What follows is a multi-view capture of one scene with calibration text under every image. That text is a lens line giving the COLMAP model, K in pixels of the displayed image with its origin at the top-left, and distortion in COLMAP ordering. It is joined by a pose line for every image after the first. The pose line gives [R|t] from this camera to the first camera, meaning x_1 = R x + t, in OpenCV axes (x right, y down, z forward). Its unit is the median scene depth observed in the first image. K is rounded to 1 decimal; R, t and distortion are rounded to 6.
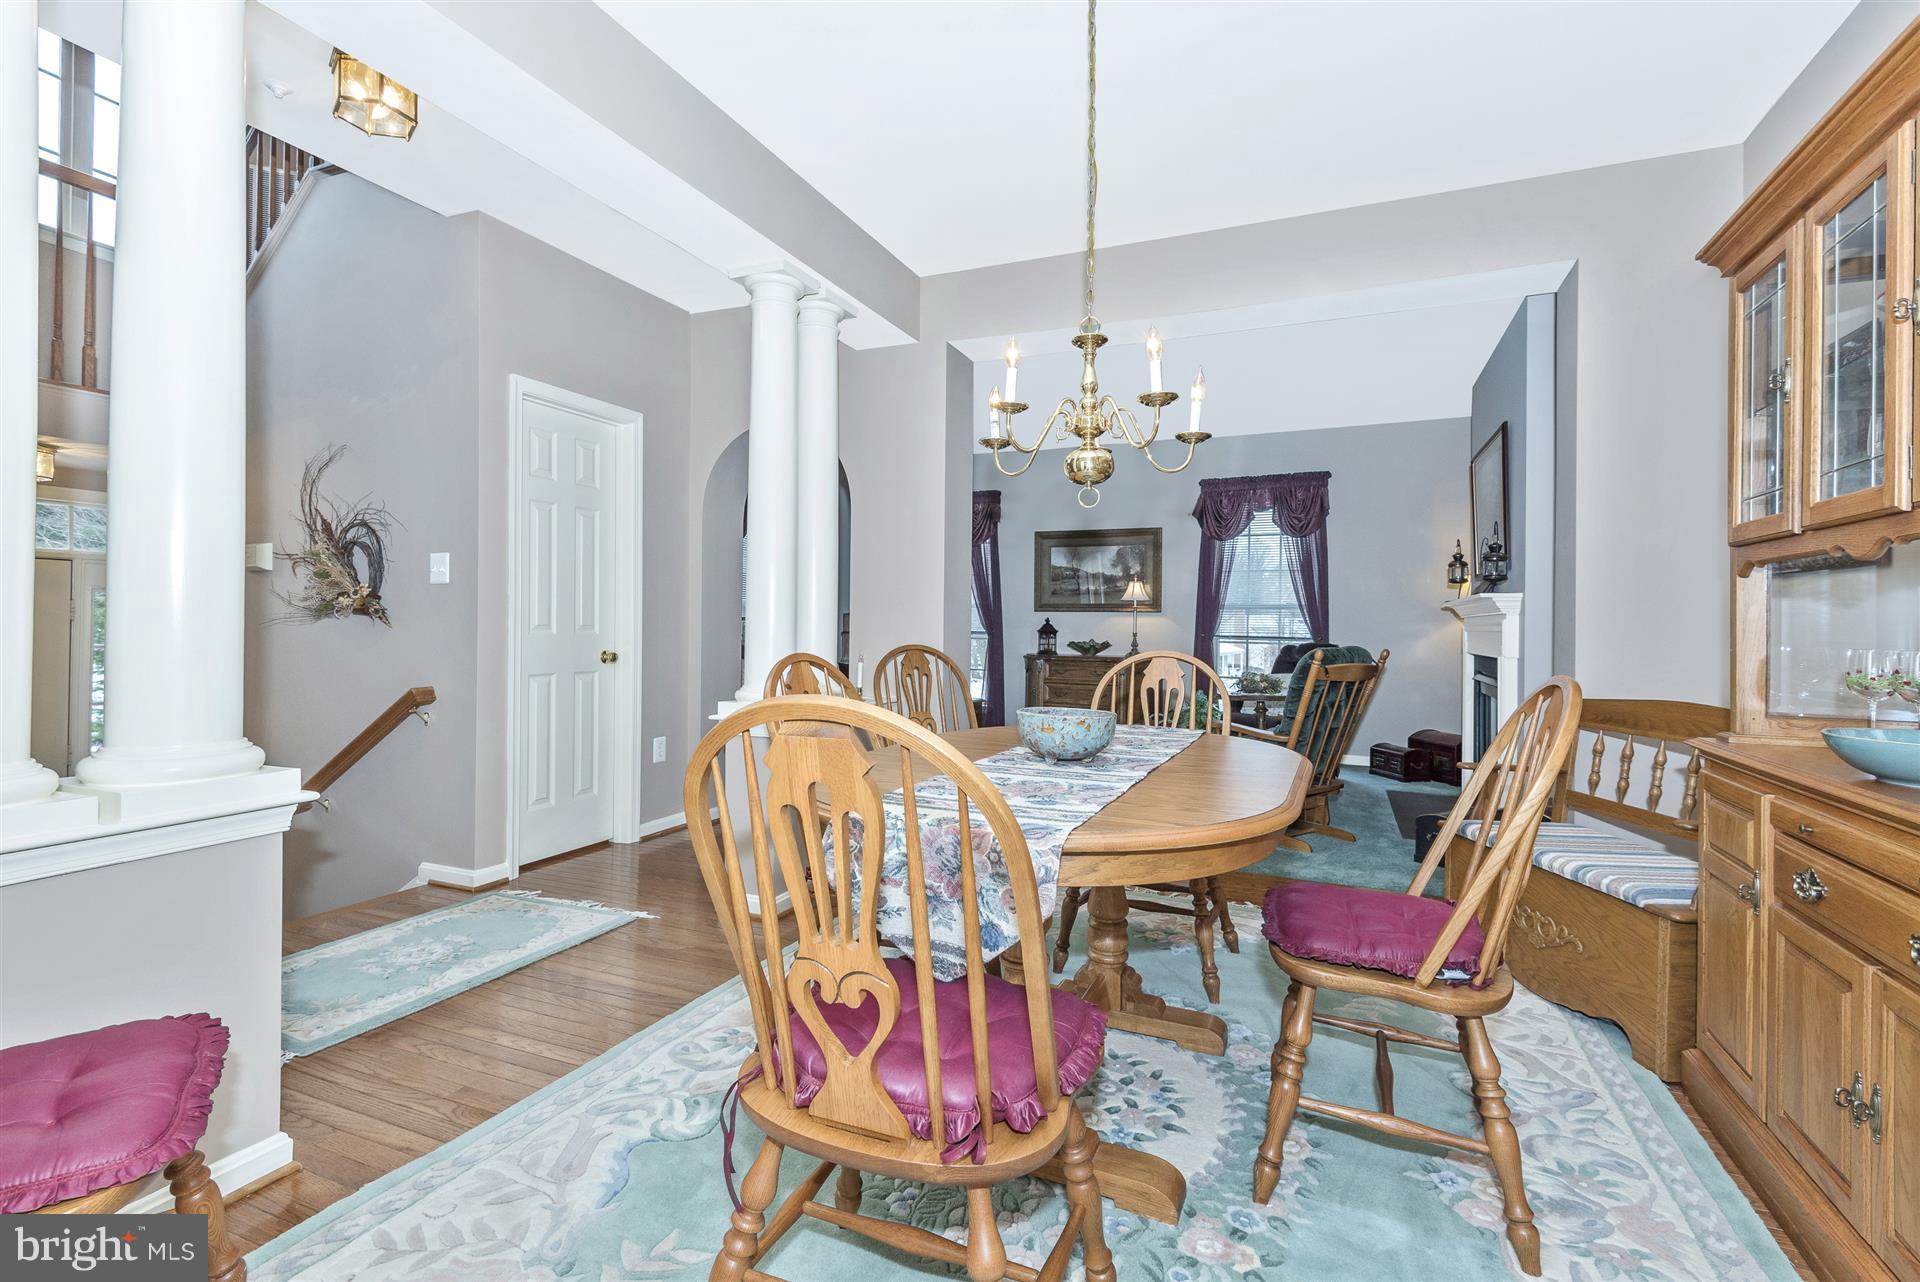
lens RADIAL K [[867.0, 0, 955.0], [0, 867.0, 621.9], [0, 0, 1]] dist [0.018614, -0.006038]
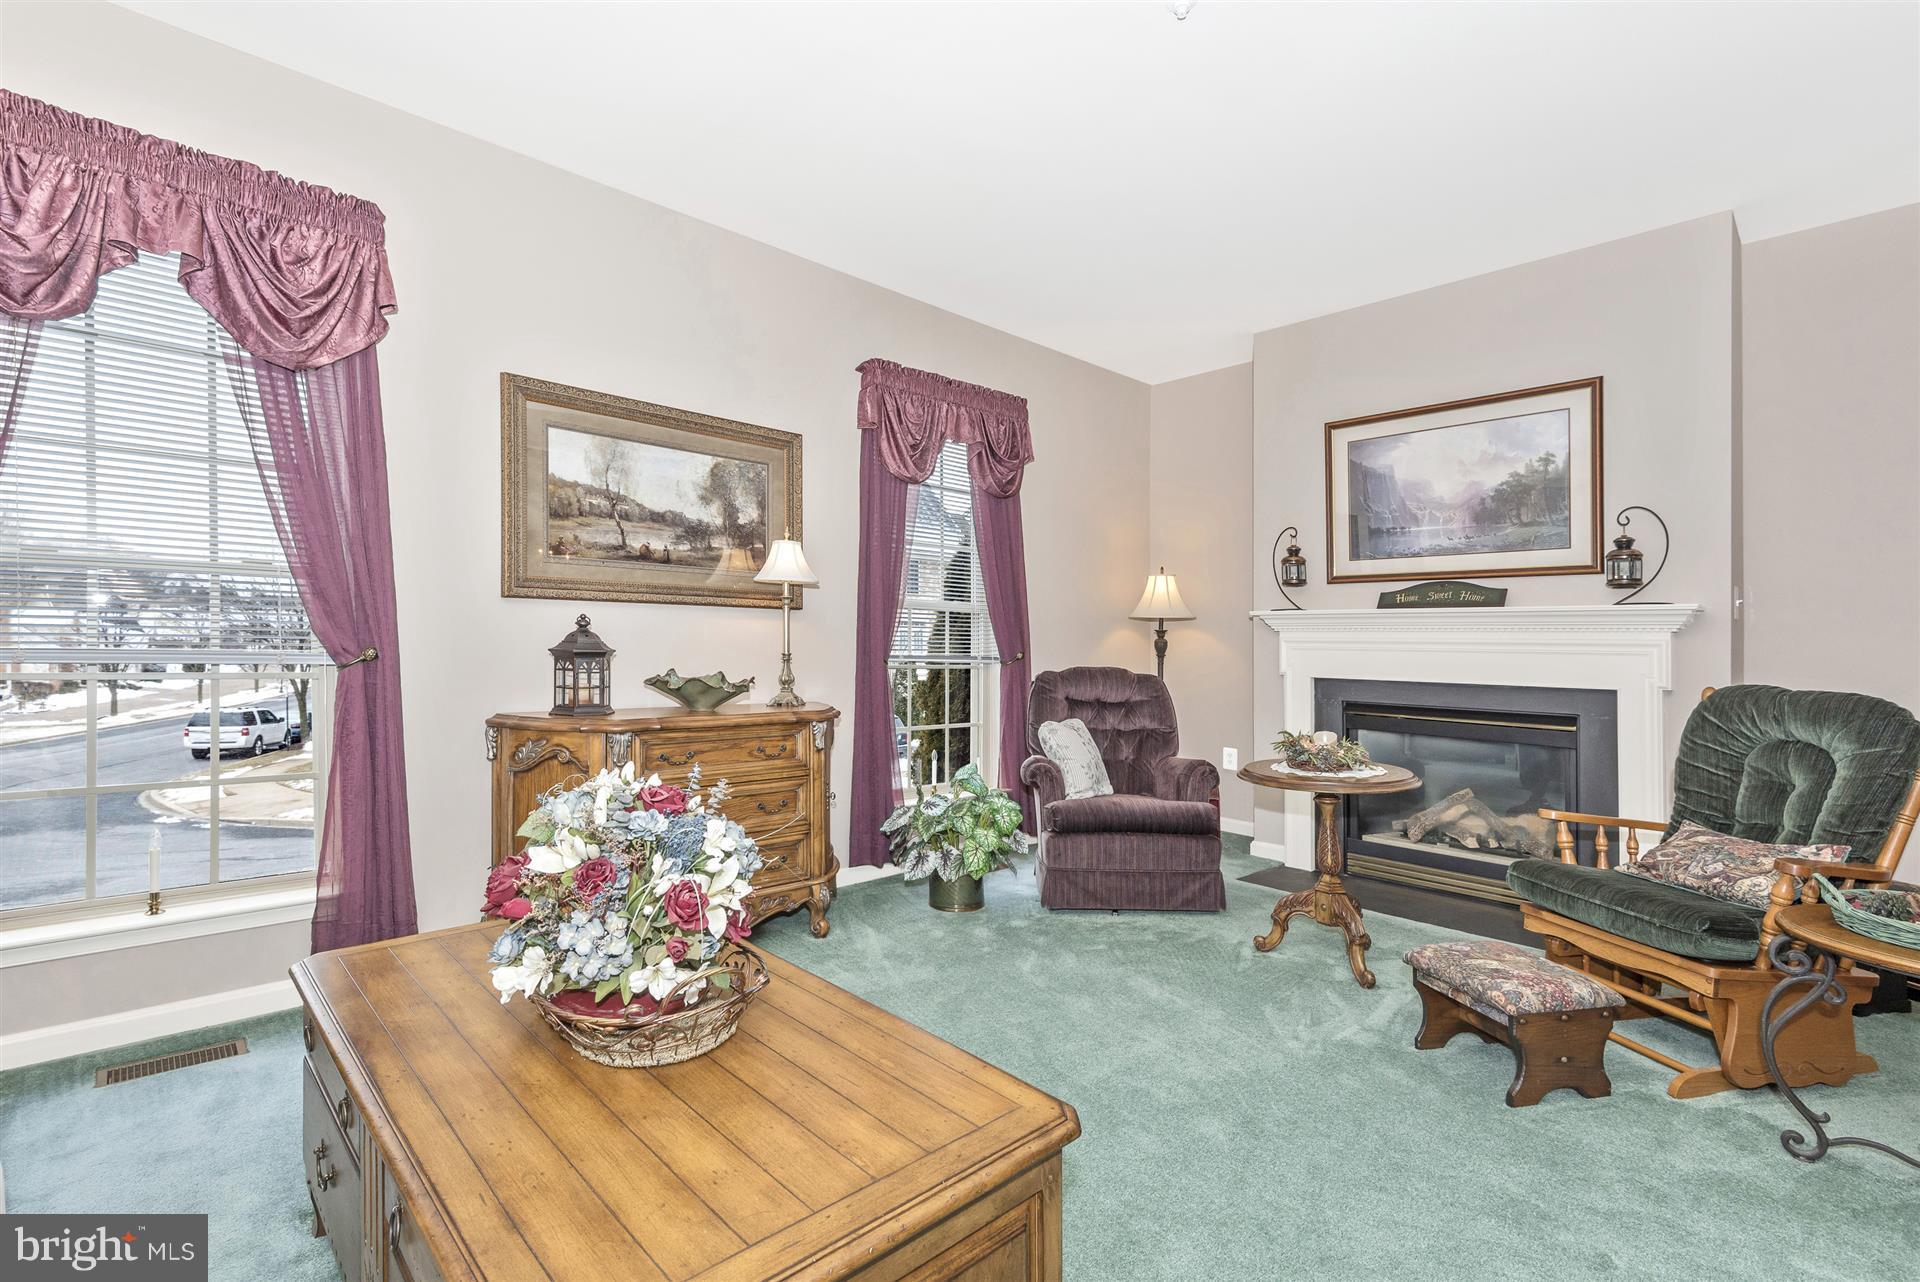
lens RADIAL K [[867.0, 0, 943.5], [0, 867.0, 644.5], [0, 0, 1]] dist [0.018614, -0.006038]
pose [[0.398779, -0.010194, 0.916990, -0.172549], [-0.018122, 0.999655, 0.018994, -0.002163], [-0.916868, -0.024192, 0.398457, 0.716685]]
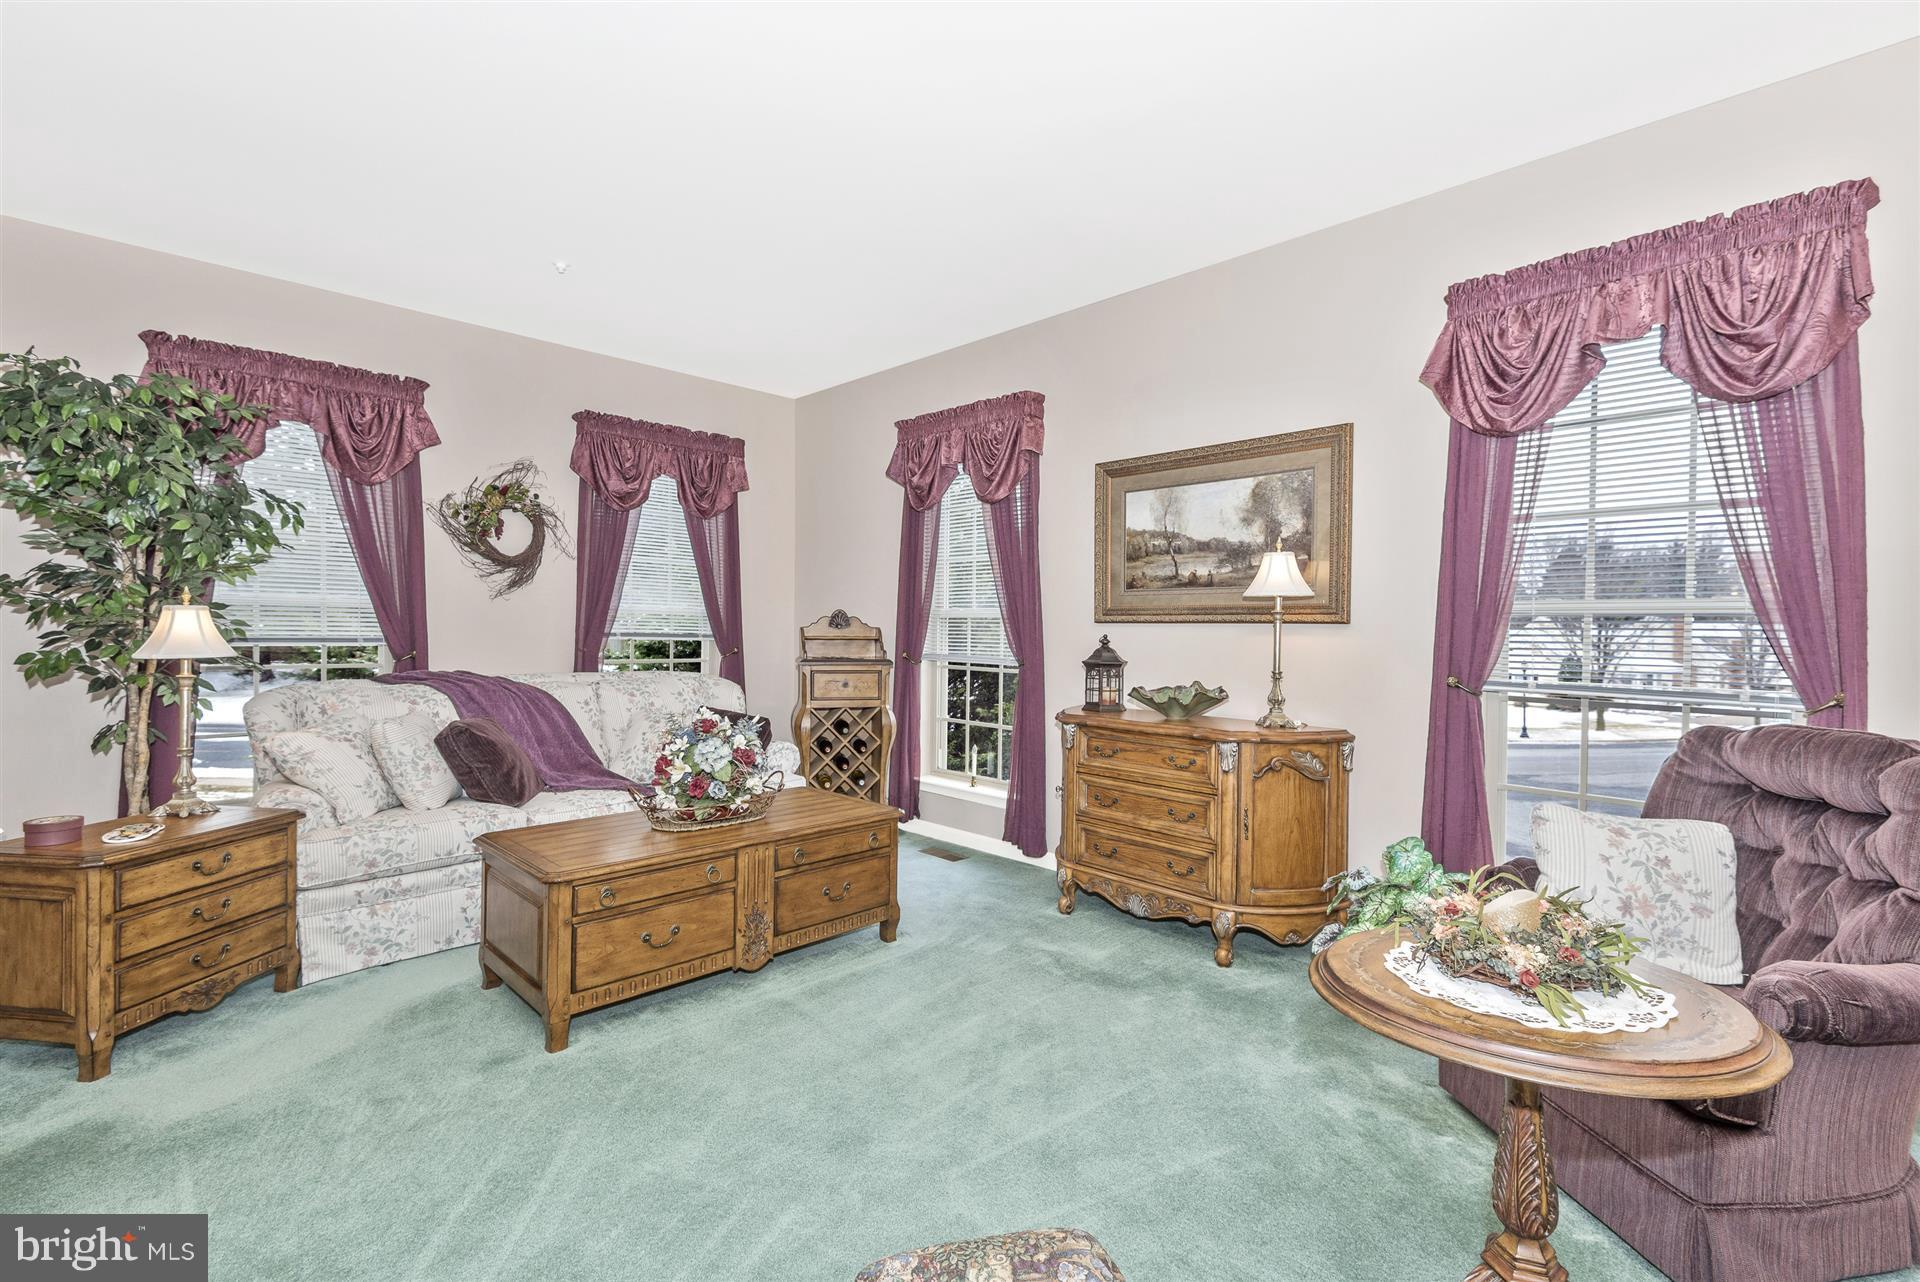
lens RADIAL K [[867.0, 0, 980.9], [0, 867.0, 638.6], [0, 0, 1]] dist [0.018614, -0.006038]
pose [[0.935982, 0.004569, -0.352019, 0.215072], [-0.004857, 0.999988, 0.000064, -0.002600], [0.352015, 0.001650, 0.935993, 0.527721]]
